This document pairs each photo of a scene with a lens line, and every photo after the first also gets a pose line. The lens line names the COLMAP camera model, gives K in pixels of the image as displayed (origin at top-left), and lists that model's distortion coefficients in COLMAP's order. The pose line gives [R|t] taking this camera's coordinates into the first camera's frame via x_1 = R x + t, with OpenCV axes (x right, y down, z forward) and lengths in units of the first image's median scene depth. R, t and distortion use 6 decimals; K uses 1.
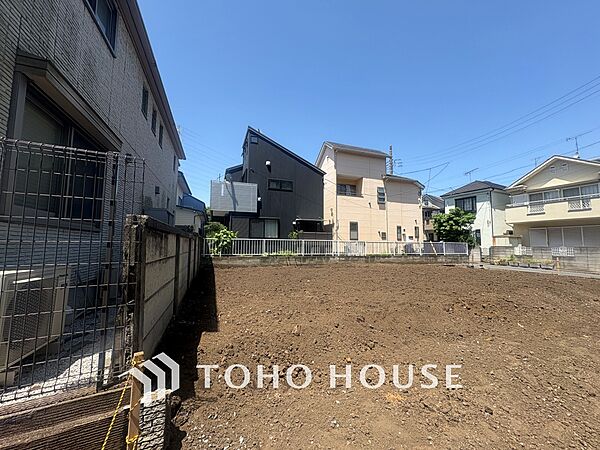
lens RADIAL K [[238.4, 0, 299.9], [0, 238.4, 223.9], [0, 0, 1]] dist [-0.000397, 0.000262]
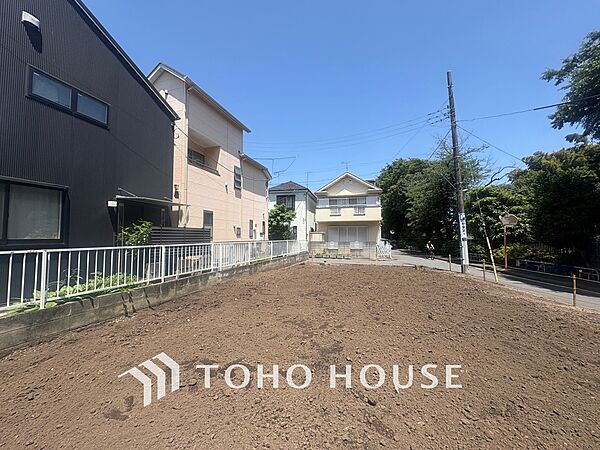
lens RADIAL K [[238.4, 0, 299.8], [0, 238.4, 224.0], [0, 0, 1]] dist [-0.000397, 0.000262]
pose [[0.604678, 0.031836, 0.795834, -0.154658], [-0.061143, 0.998108, 0.006529, 0.008421], [-0.794120, -0.052607, 0.605480, 0.454309]]
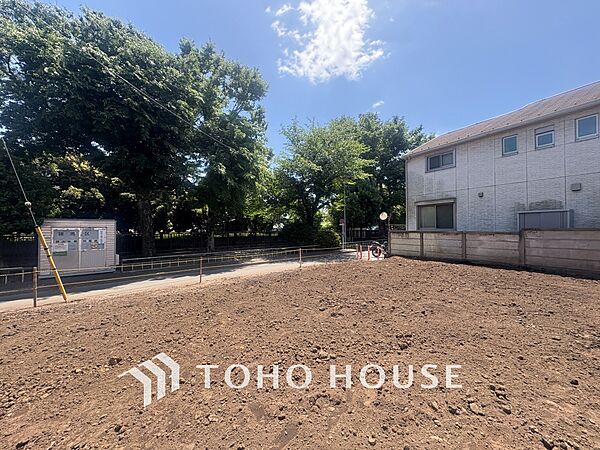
lens RADIAL K [[238.4, 0, 300.2], [0, 238.4, 224.2], [0, 0, 1]] dist [-0.000397, 0.000262]
pose [[-0.978918, -0.008884, -0.204060, 0.432075], [0.013705, 0.993945, -0.109019, 0.064543], [0.203793, -0.109518, -0.972869, 0.928523]]
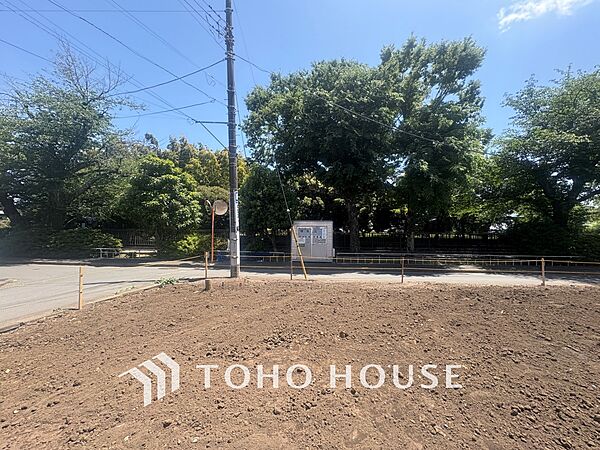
lens RADIAL K [[238.4, 0, 300.1], [0, 238.4, 224.7], [0, 0, 1]] dist [-0.000397, 0.000262]
pose [[-0.839291, -0.010732, 0.543577, 0.445057], [-0.067599, 0.994107, -0.084747, 0.064931], [-0.539464, -0.107873, -0.835070, 0.933006]]
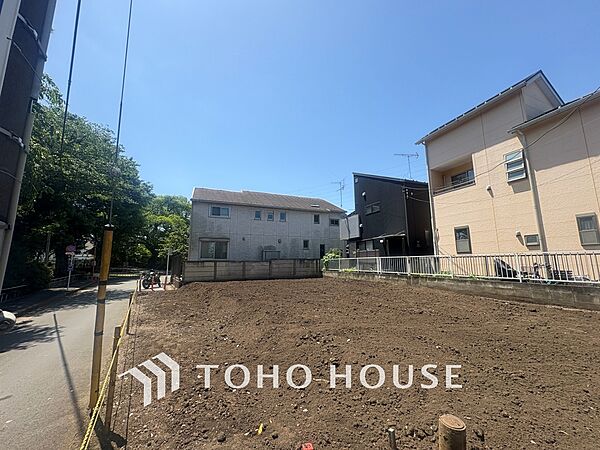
lens RADIAL K [[238.4, 0, 300.4], [0, 238.4, 225.1], [0, 0, 1]] dist [-0.000397, 0.000262]
pose [[0.047902, -0.163268, -0.985418, 0.965805], [0.095186, 0.982807, -0.158208, 0.055890], [0.994306, -0.086219, 0.062619, 0.565004]]
